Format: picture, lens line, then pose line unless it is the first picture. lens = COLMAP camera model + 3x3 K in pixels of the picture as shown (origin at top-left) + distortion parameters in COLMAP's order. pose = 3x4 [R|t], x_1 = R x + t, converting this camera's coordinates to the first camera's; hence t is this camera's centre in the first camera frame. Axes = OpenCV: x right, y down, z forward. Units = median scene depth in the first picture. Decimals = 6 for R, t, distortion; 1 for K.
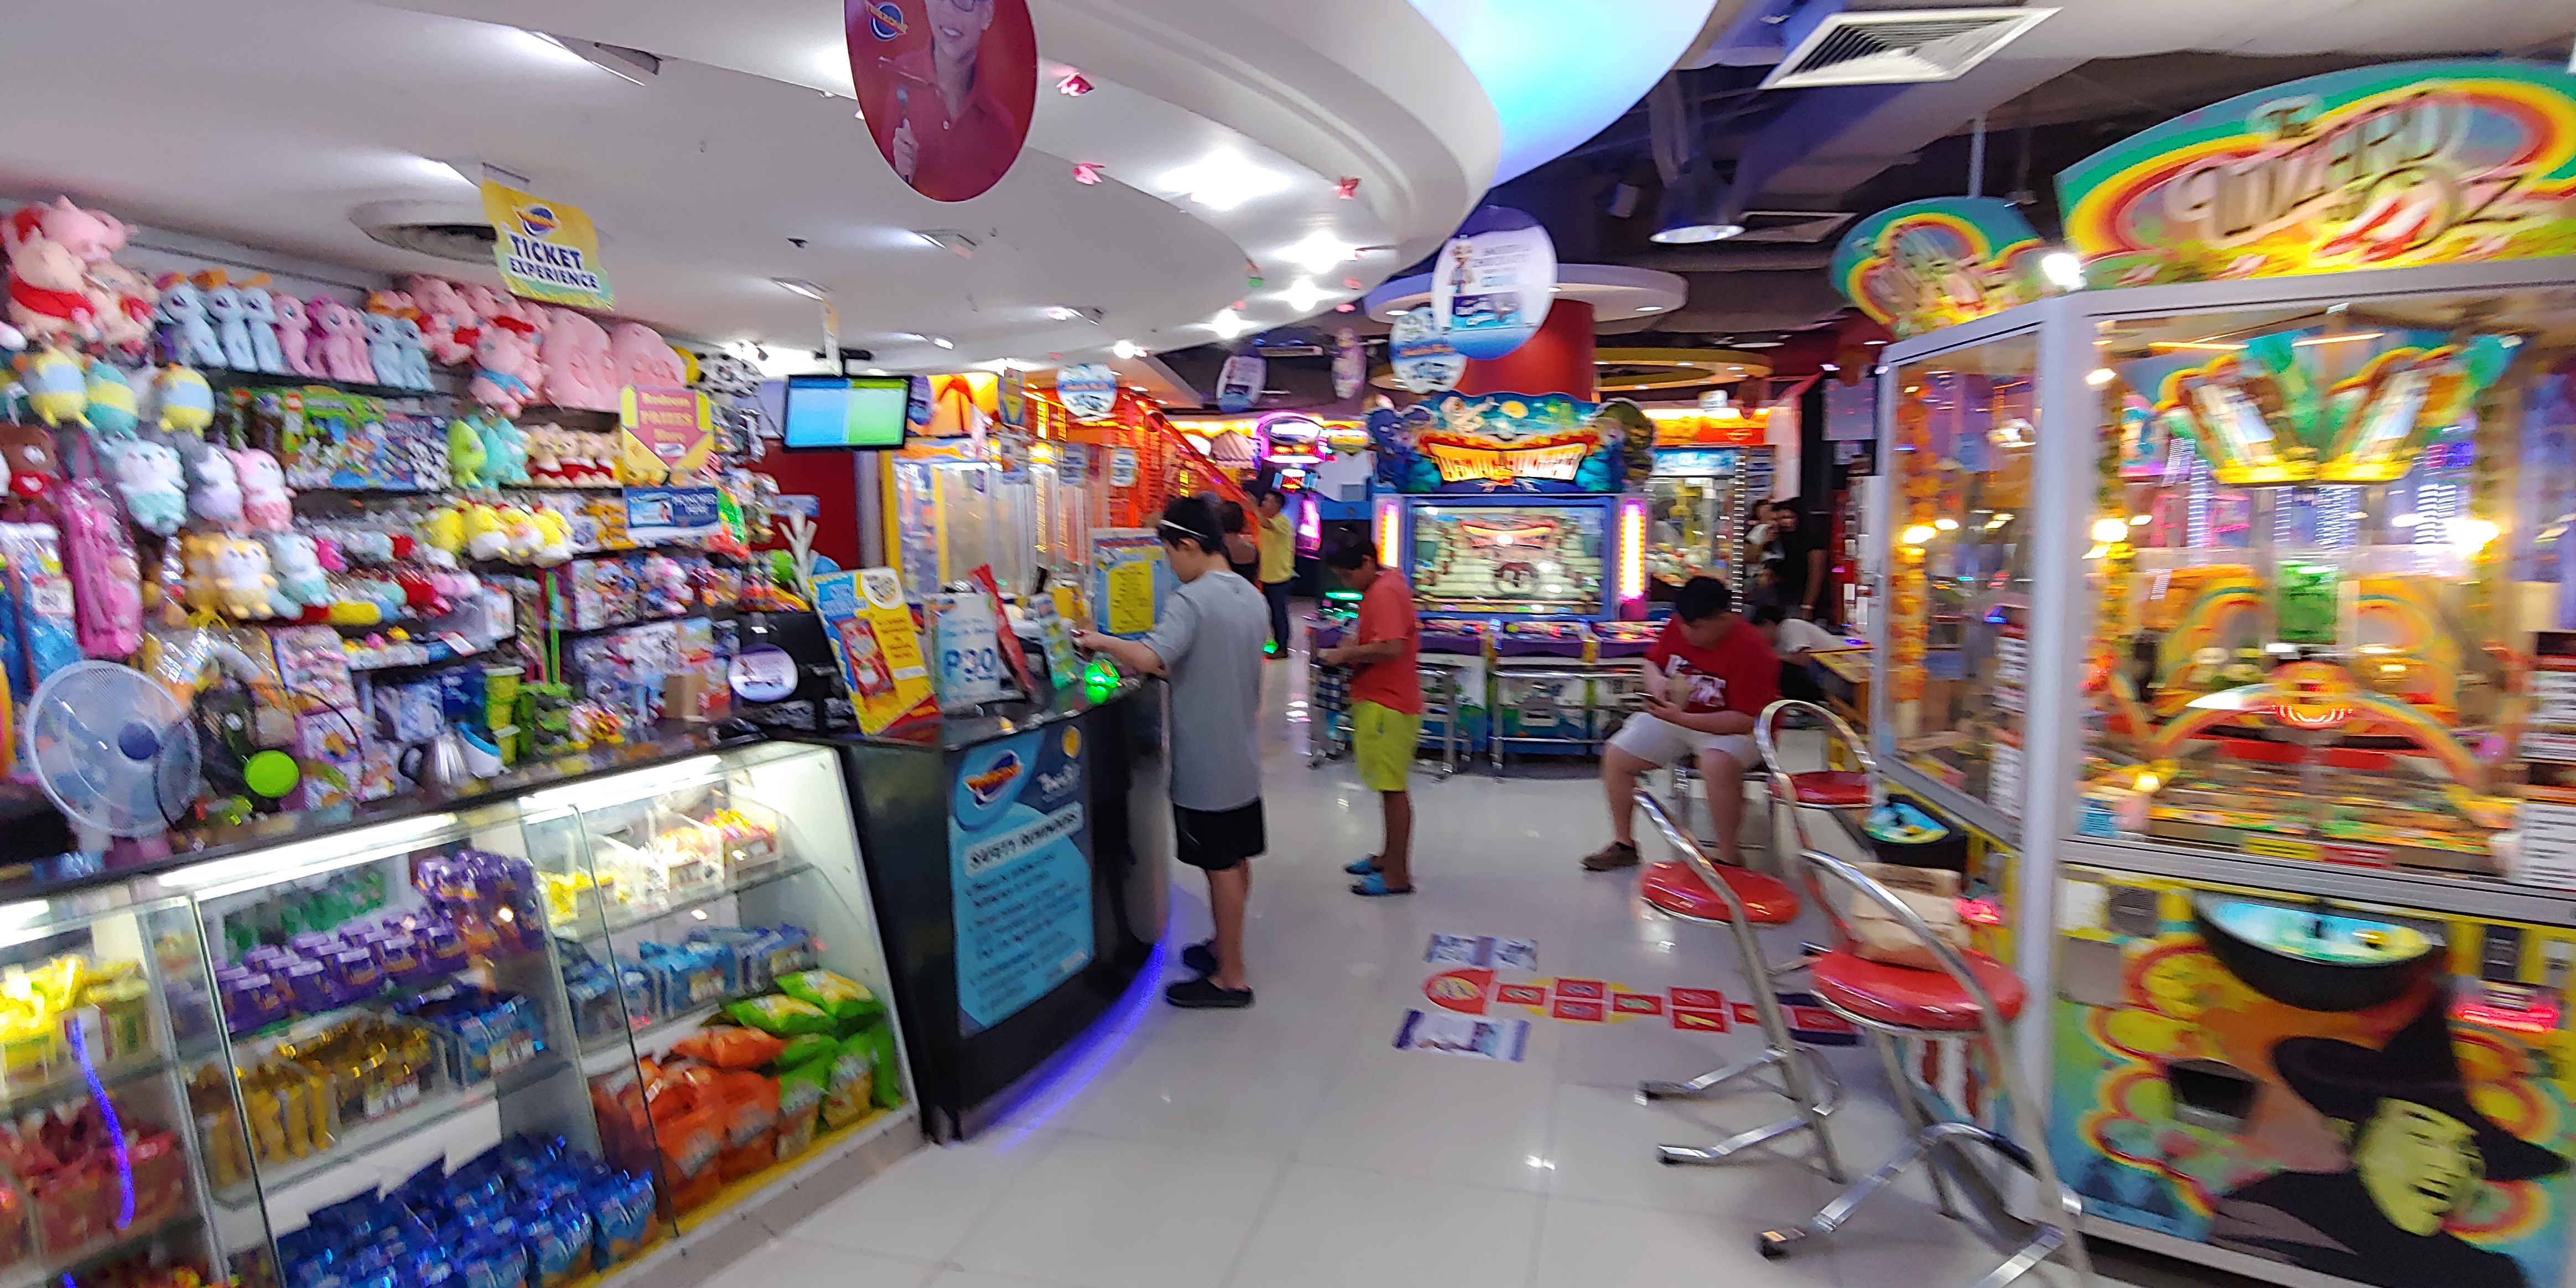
lens RADIAL K [[1346.4, 0, 1240.7], [0, 1346.4, 588.9], [0, 0, 1]] dist [0.020140, -0.016572]
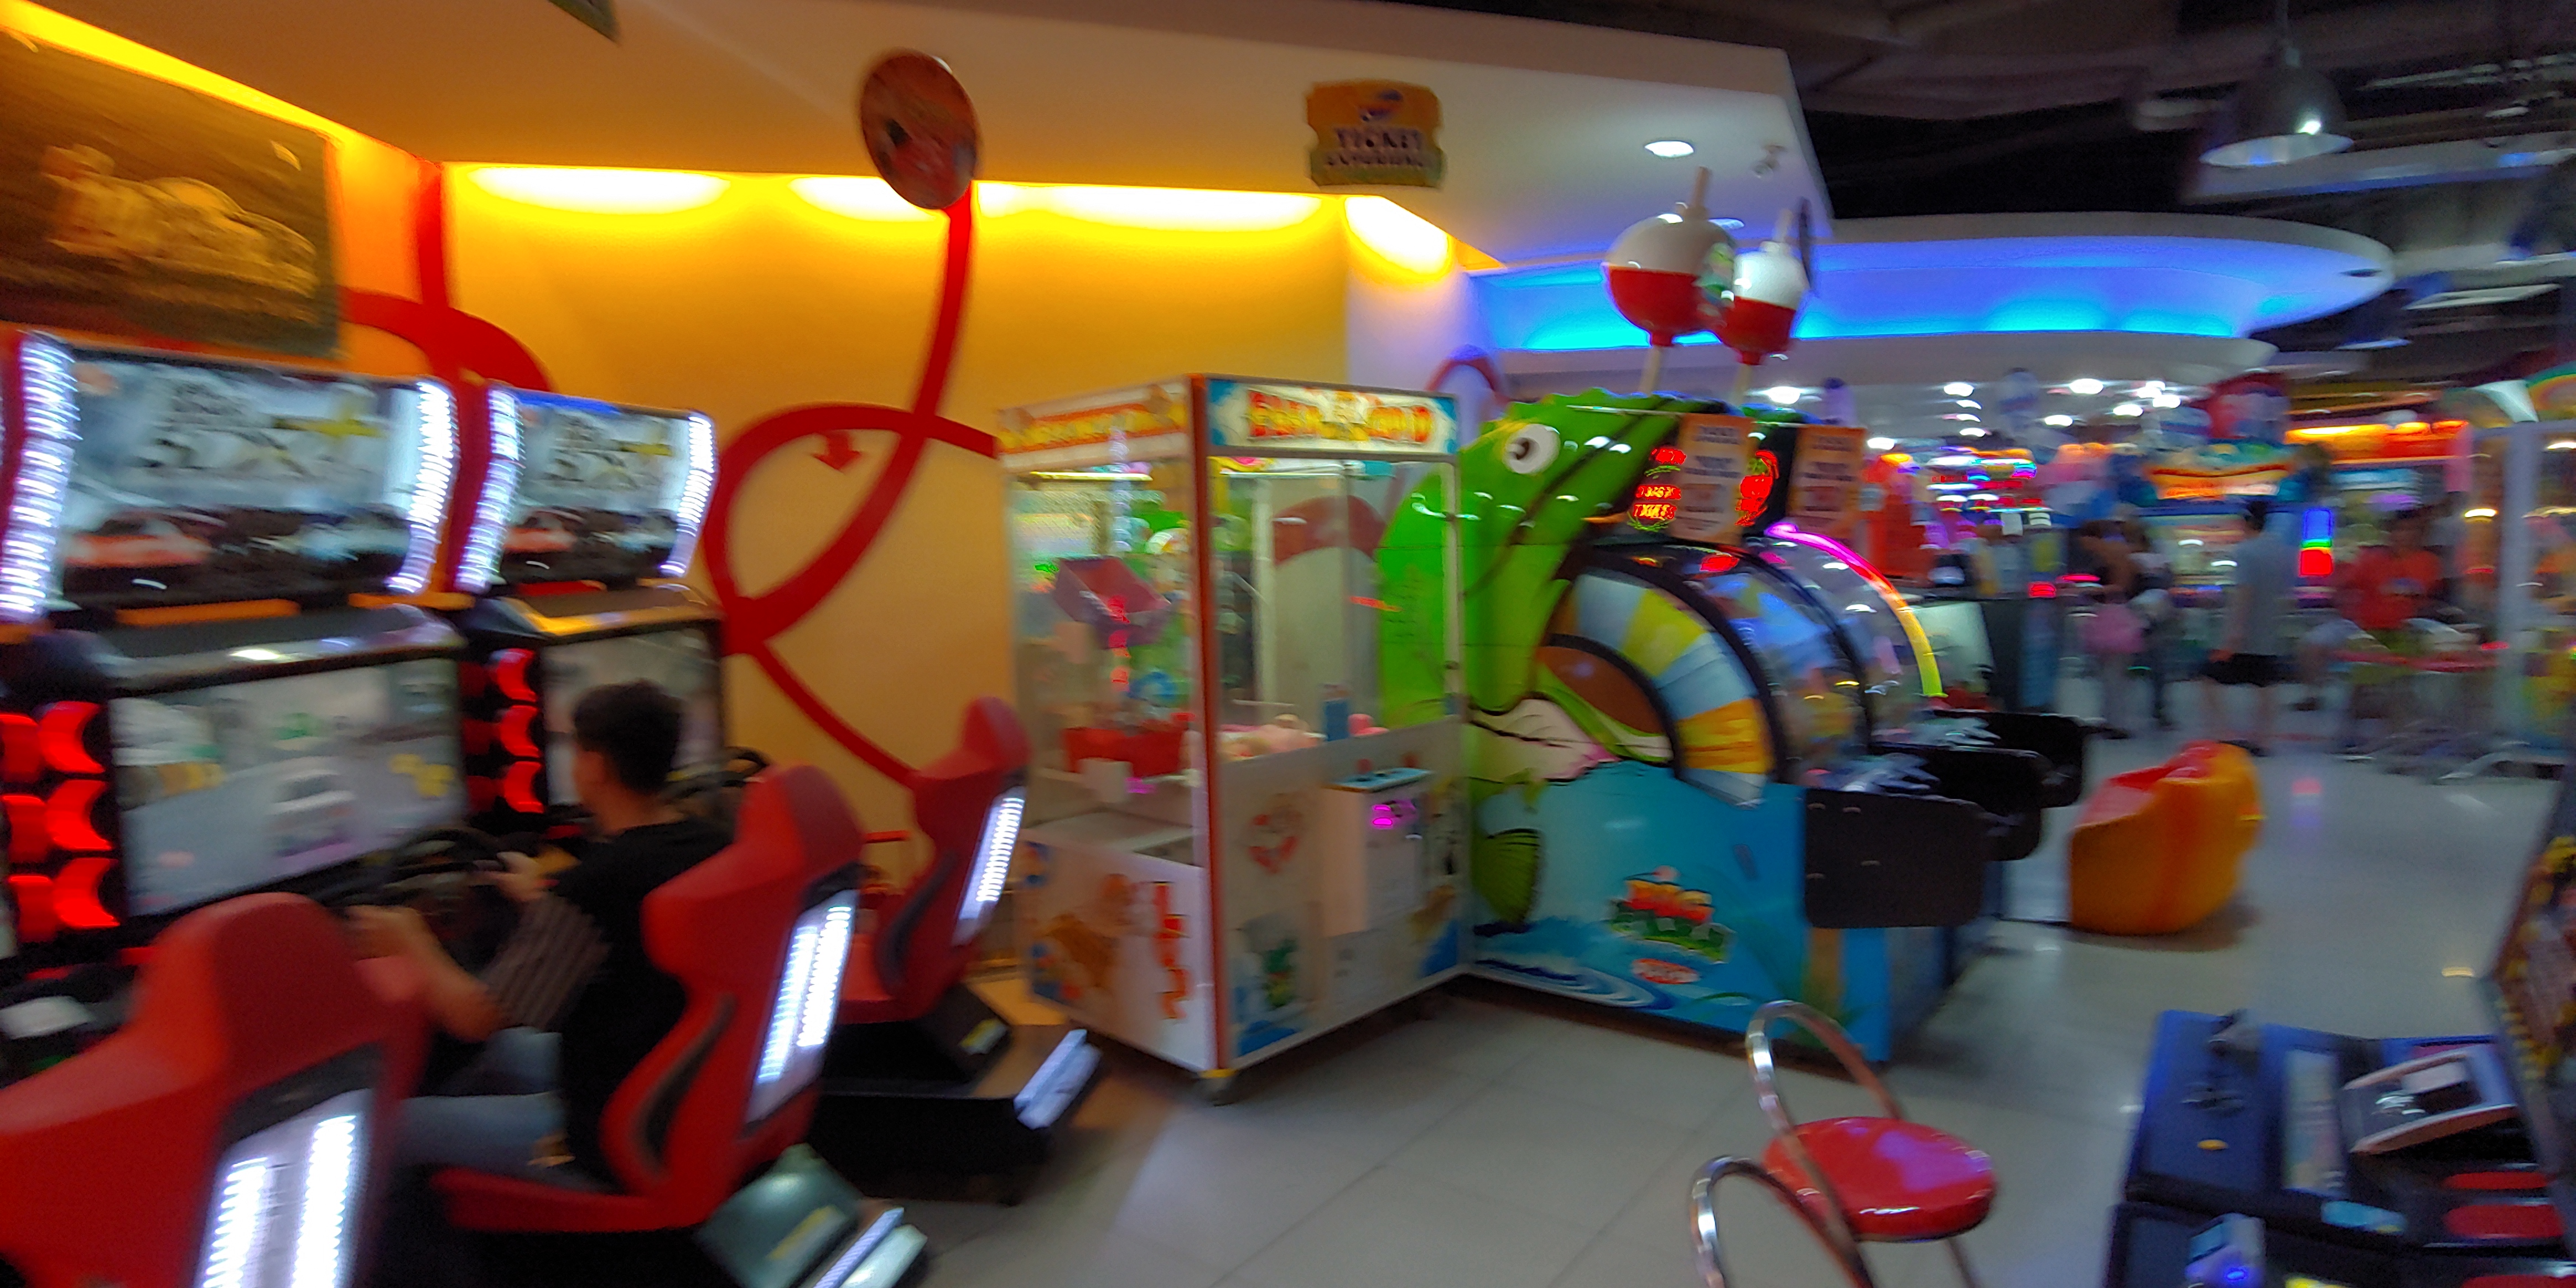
lens RADIAL K [[1322.3, 0, 1288.0], [0, 1322.3, 644.0], [0, 0, 1]] dist [0.022646, 0.000896]
pose [[0.938069, 0.008291, -0.346350, -0.712121], [-0.002698, 0.999858, 0.016628, 0.170168], [0.346439, -0.014664, 0.937958, -2.102765]]
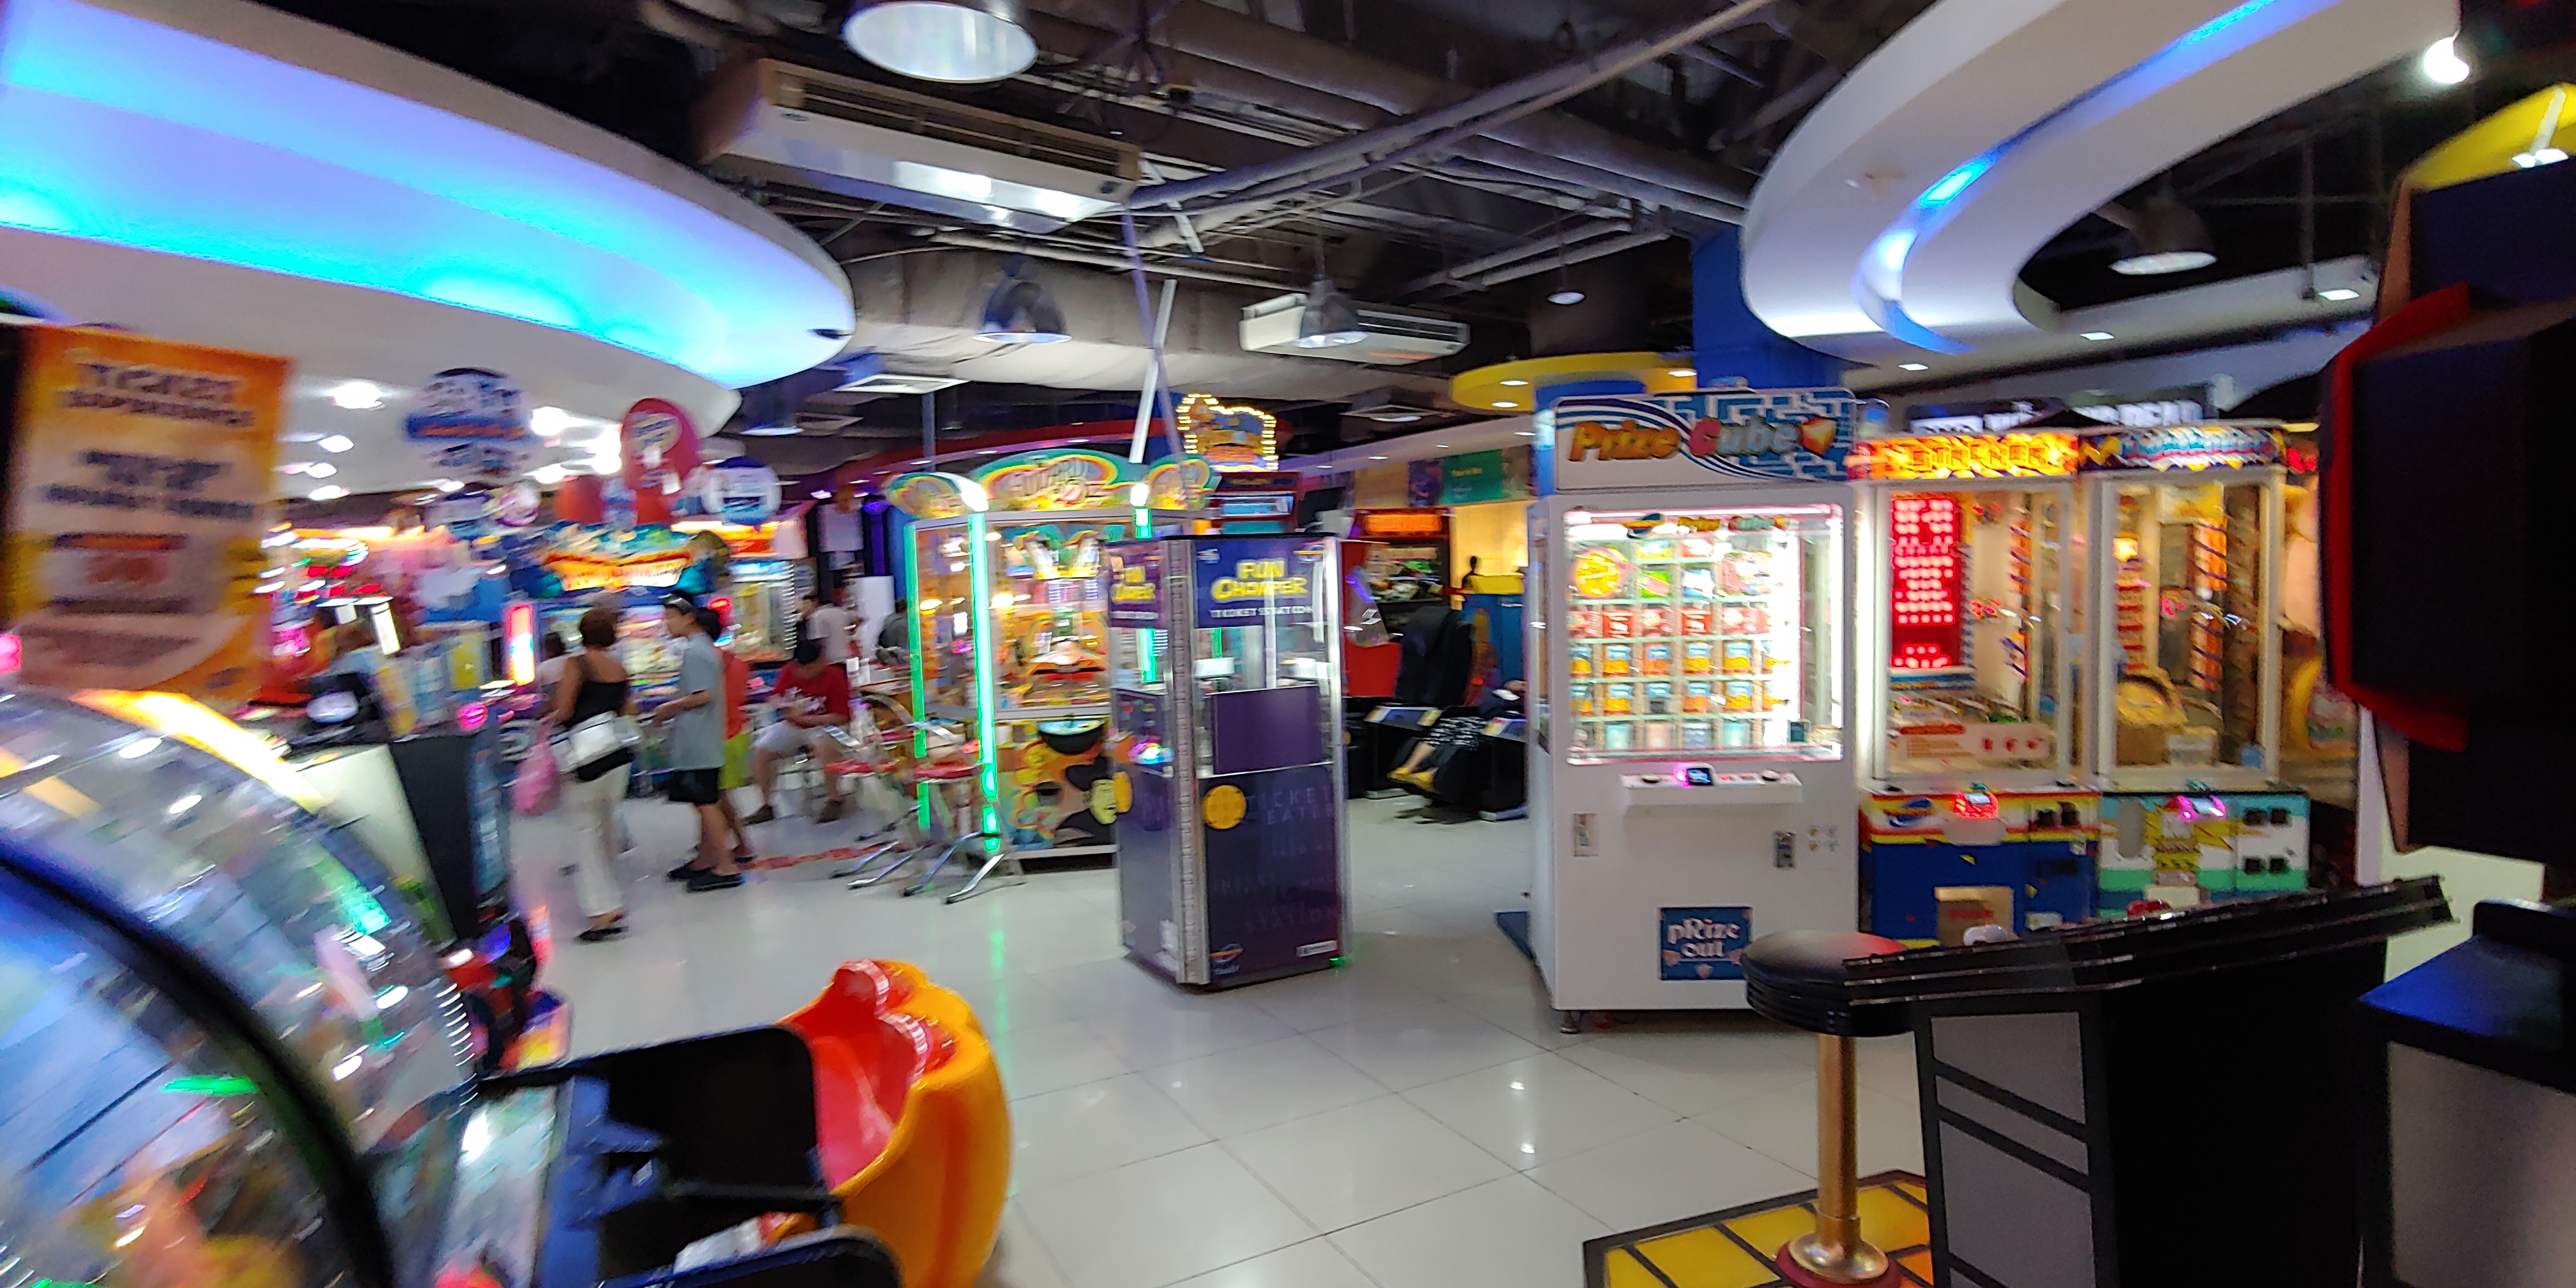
lens RADIAL K [[1322.3, 0, 1288.0], [0, 1322.3, 644.0], [0, 0, 1]] dist [0.022646, 0.000896]
pose [[0.718587, -0.057289, 0.693073, -0.700533], [0.081302, 0.996688, -0.001909, 0.090987], [-0.690668, 0.057720, 0.720865, -1.157254]]
